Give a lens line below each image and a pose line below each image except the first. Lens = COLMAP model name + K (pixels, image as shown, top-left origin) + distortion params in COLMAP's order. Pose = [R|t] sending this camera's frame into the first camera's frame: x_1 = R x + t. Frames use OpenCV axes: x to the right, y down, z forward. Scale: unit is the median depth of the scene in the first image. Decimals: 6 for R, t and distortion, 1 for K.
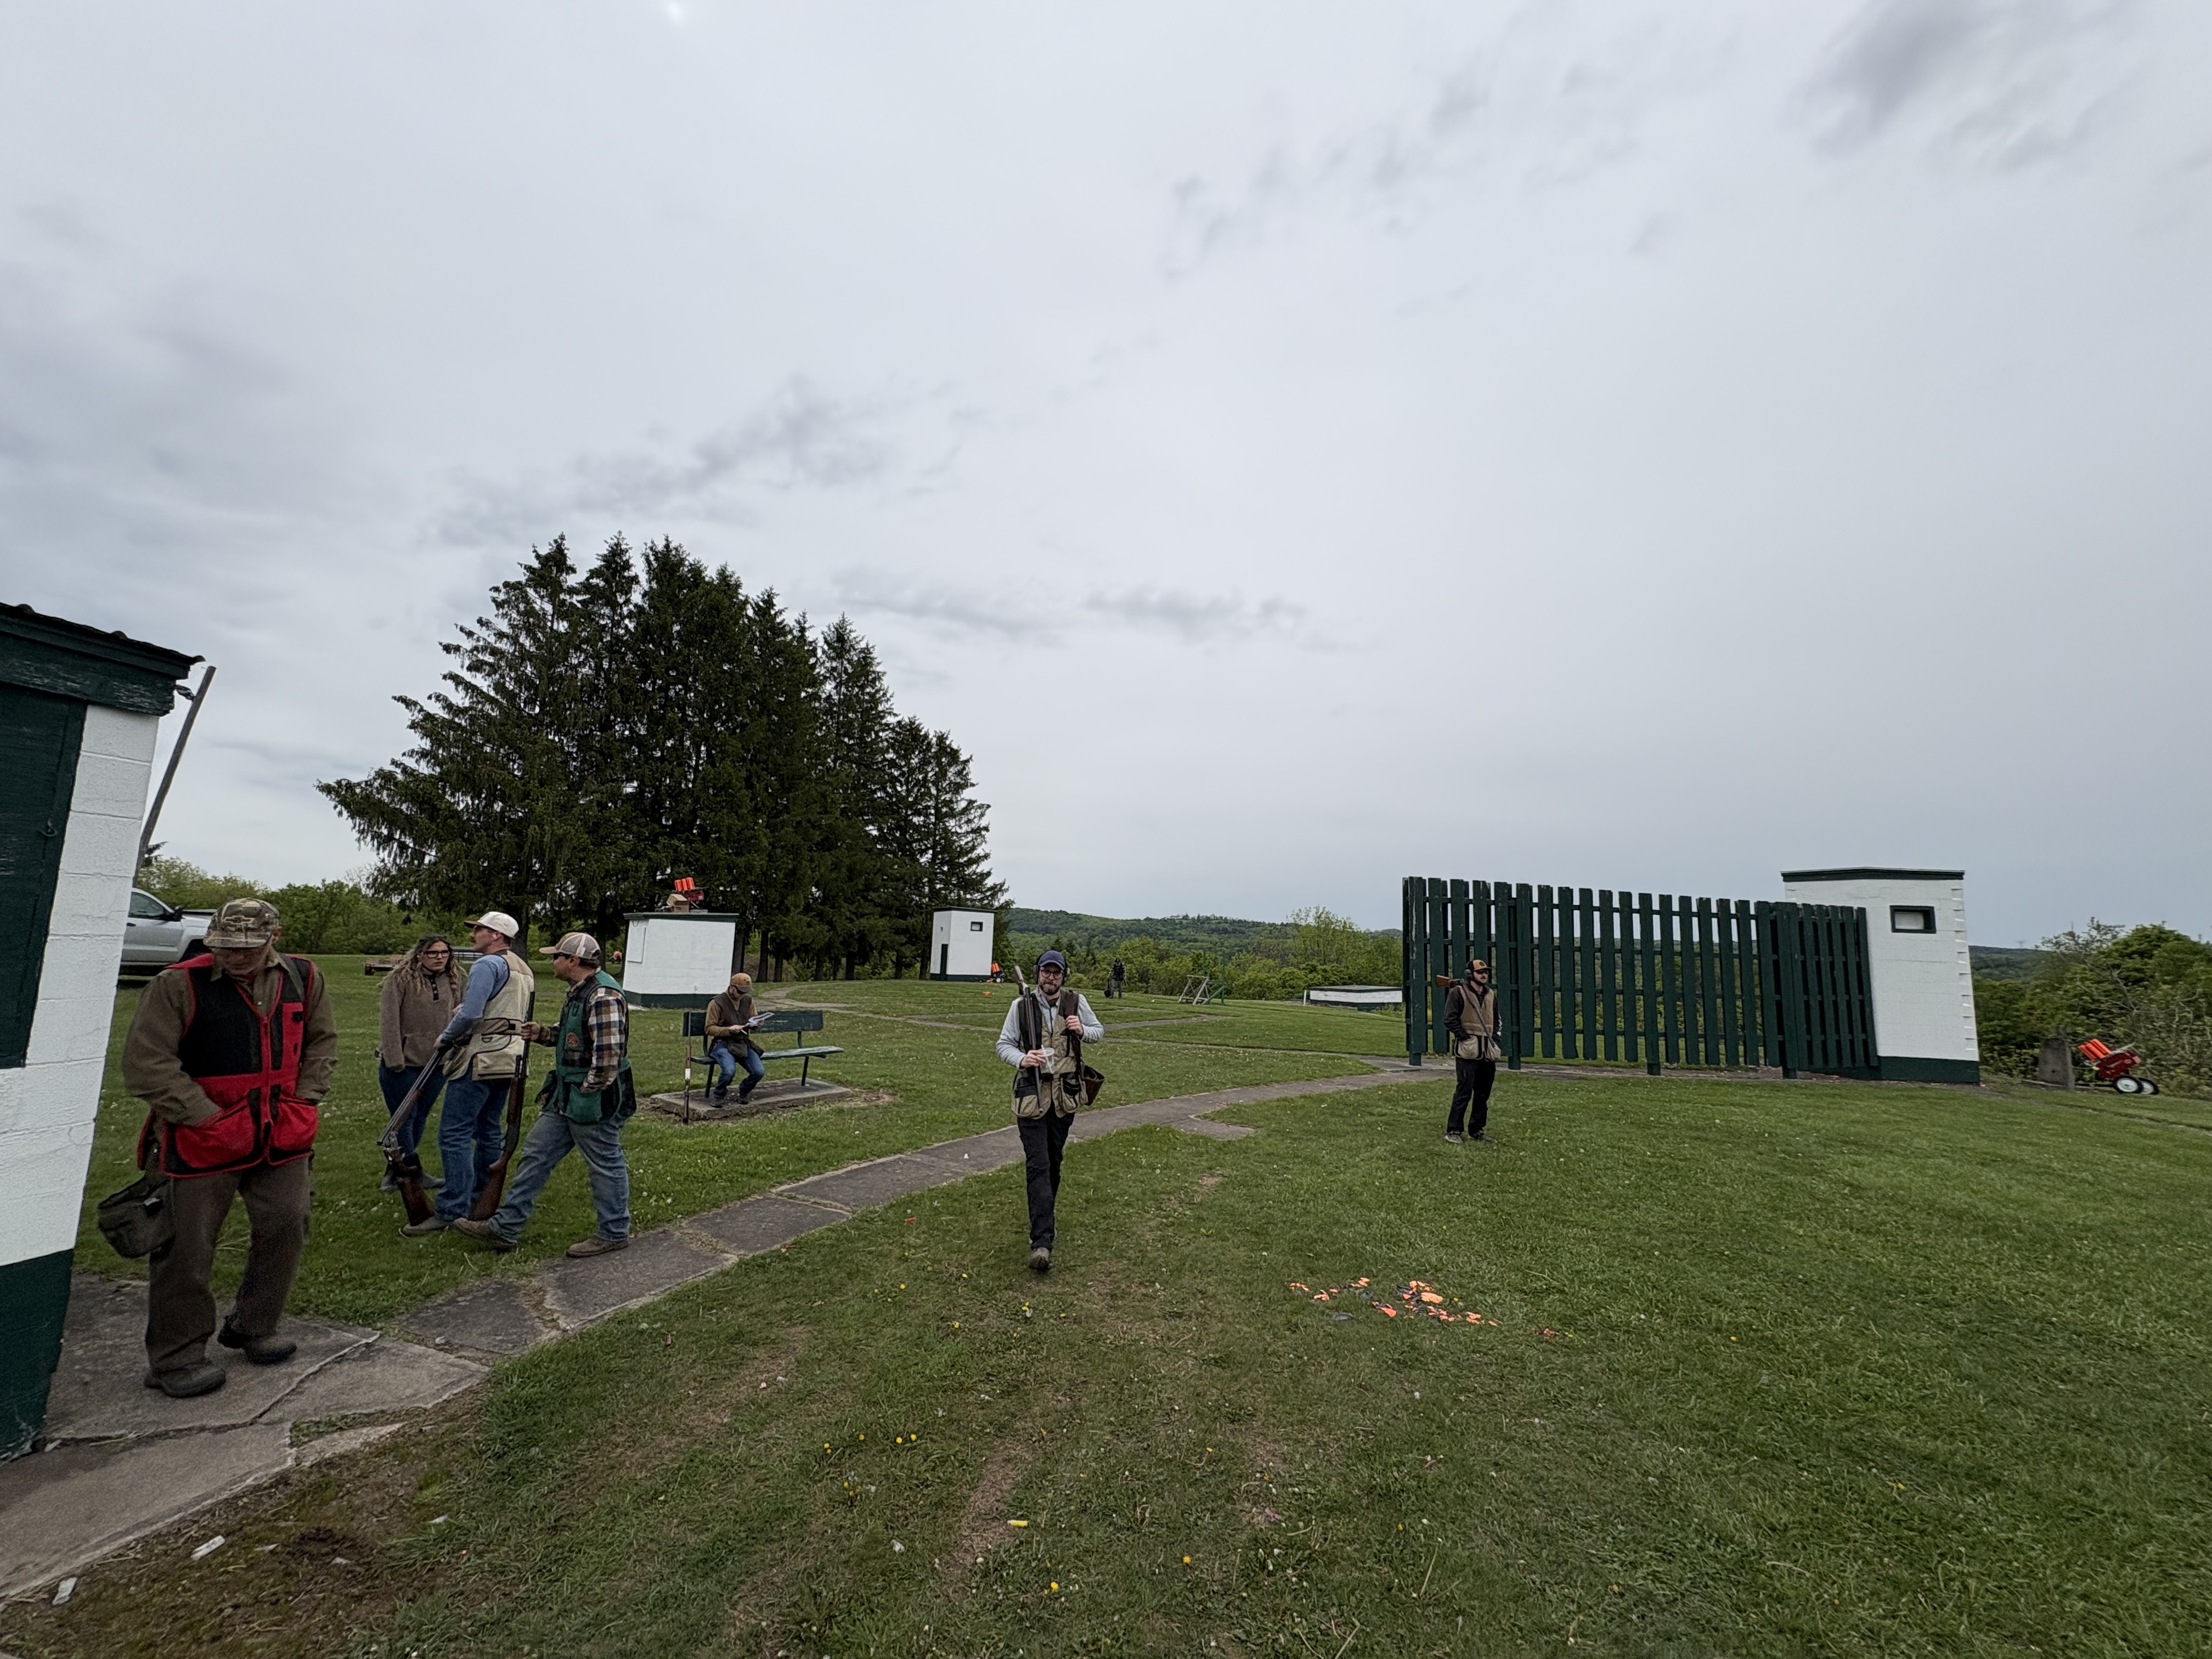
lens RADIAL K [[881.1, 0, 1103.2], [0, 881.1, 828.3], [0, 0, 1]] dist [-0.000800, 0.000498]
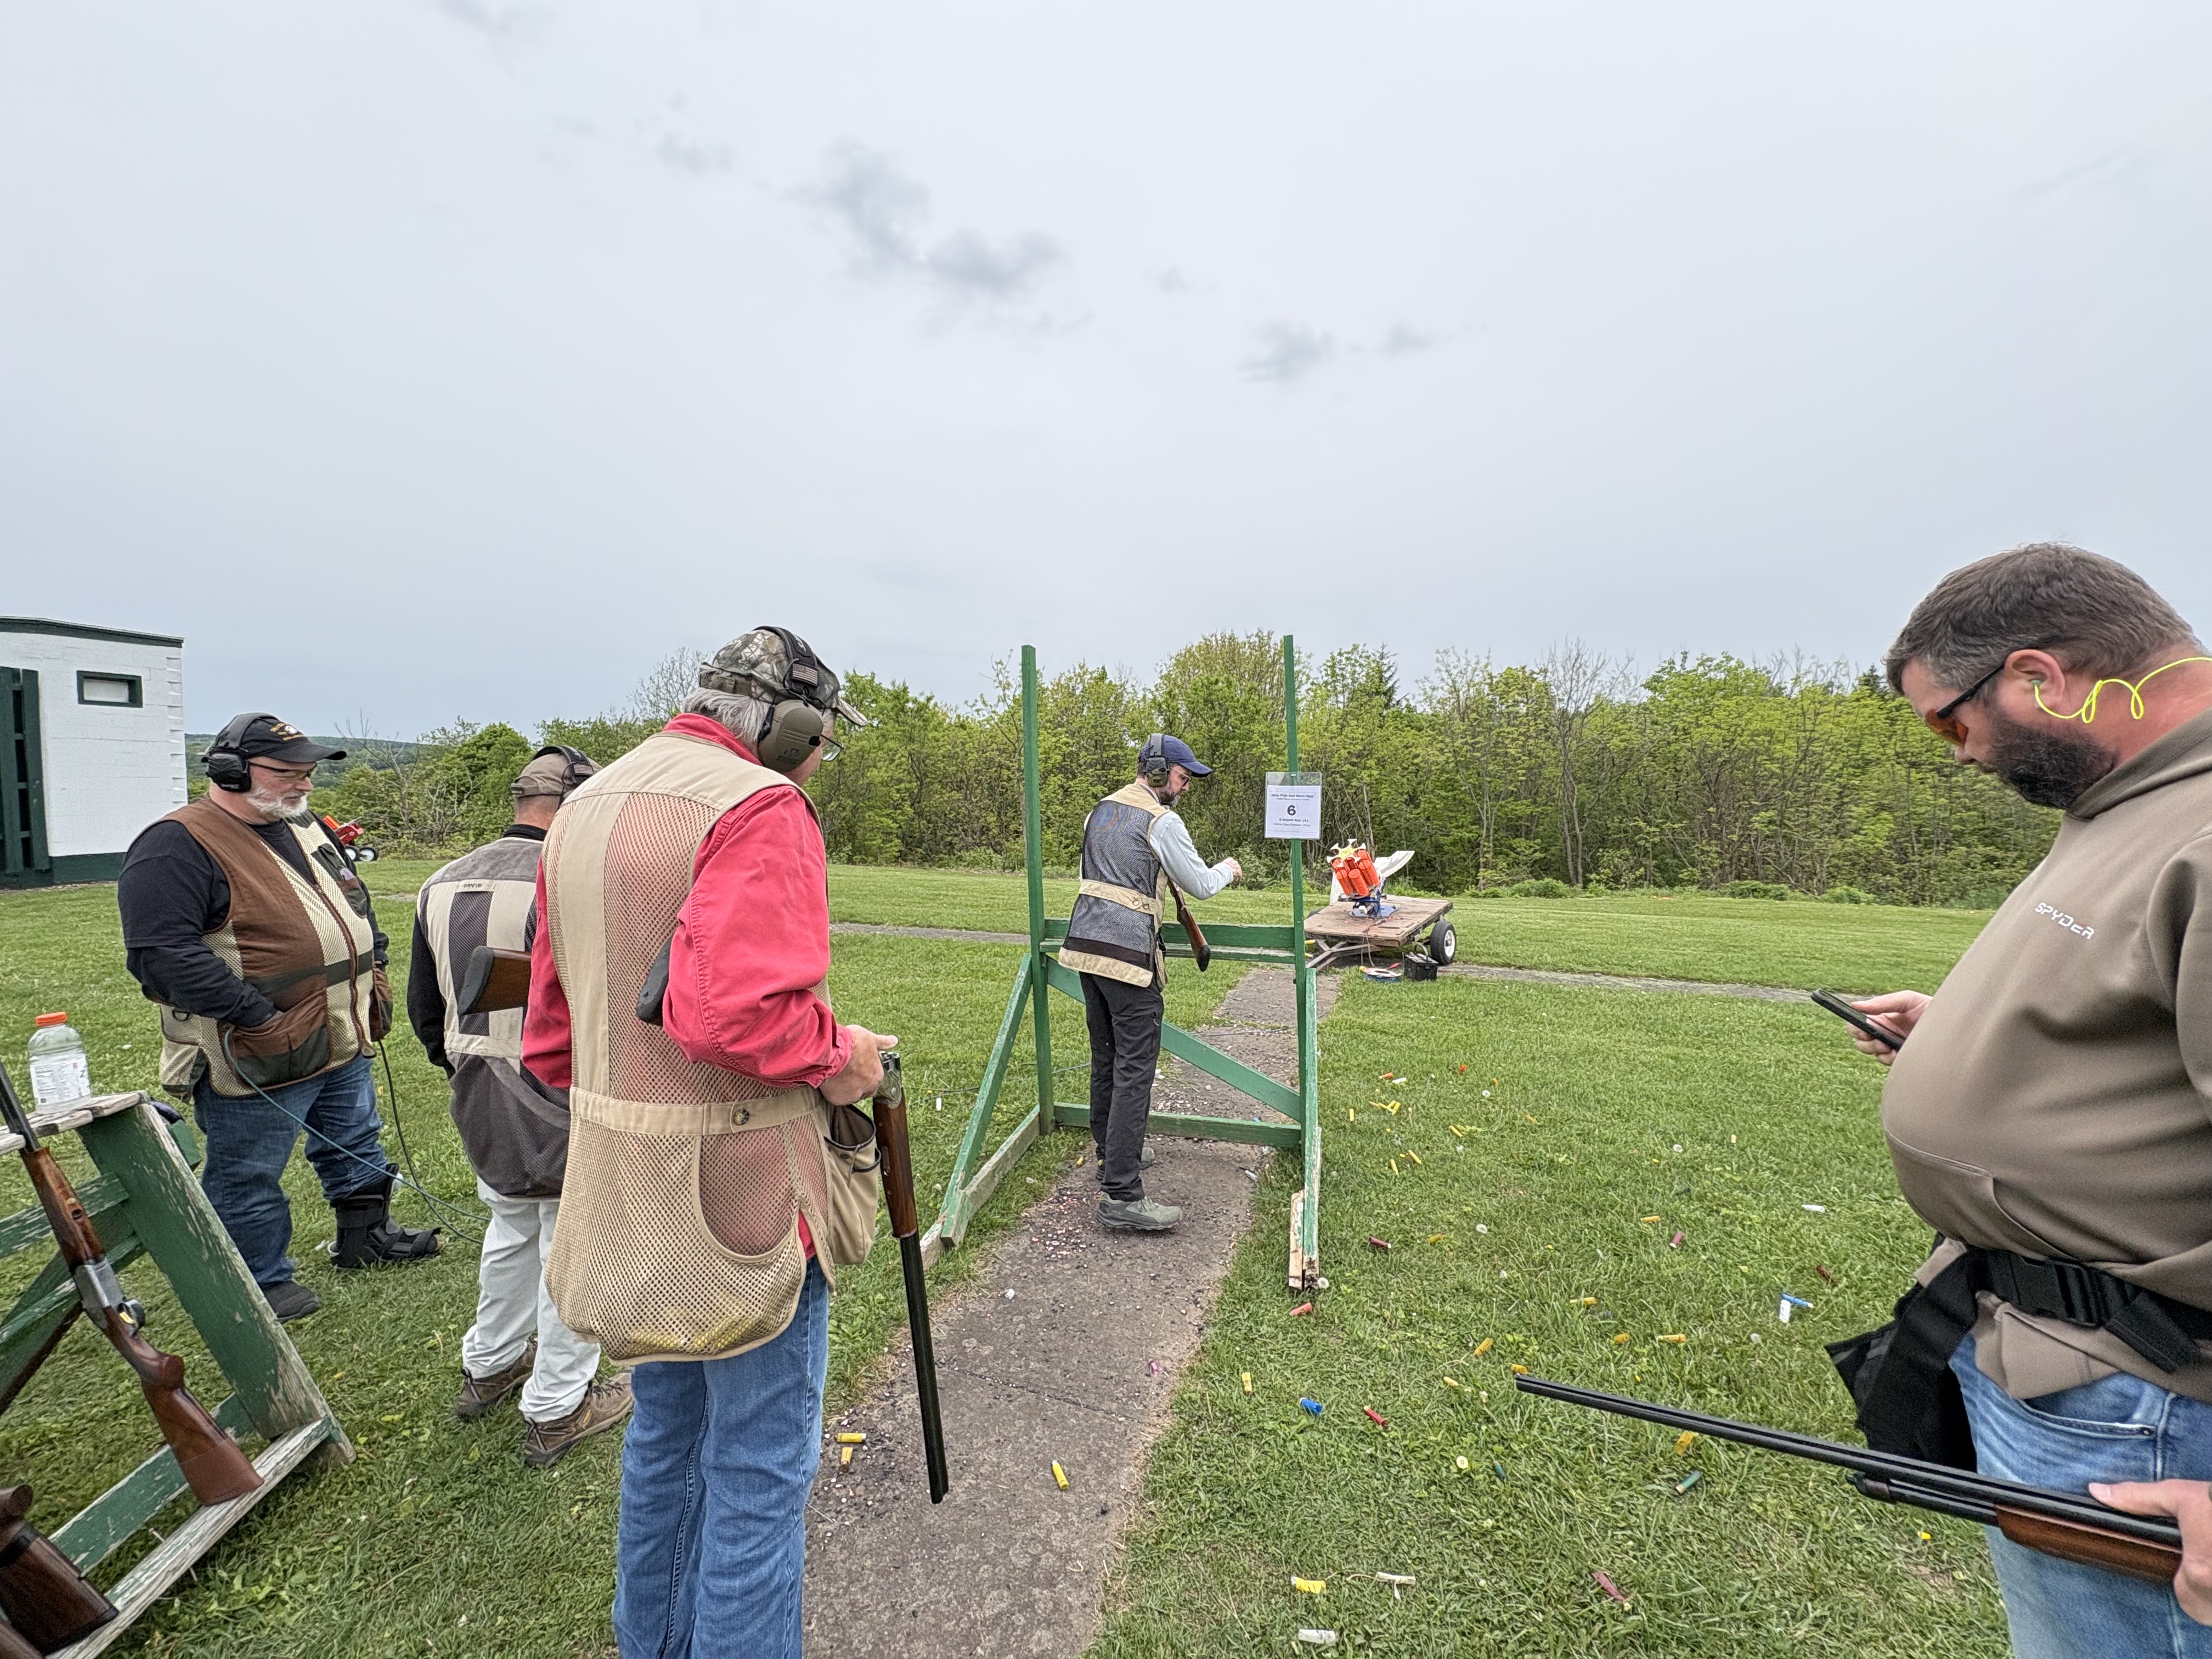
lens RADIAL K [[881.1, 0, 1103.2], [0, 881.1, 828.3], [0, 0, 1]] dist [-0.000800, 0.000498]
pose [[0.128691, -0.089861, 0.987605, 0.212296], [-0.137960, 0.984580, 0.107563, 0.014444], [-0.982042, -0.150092, 0.114309, -0.030355]]
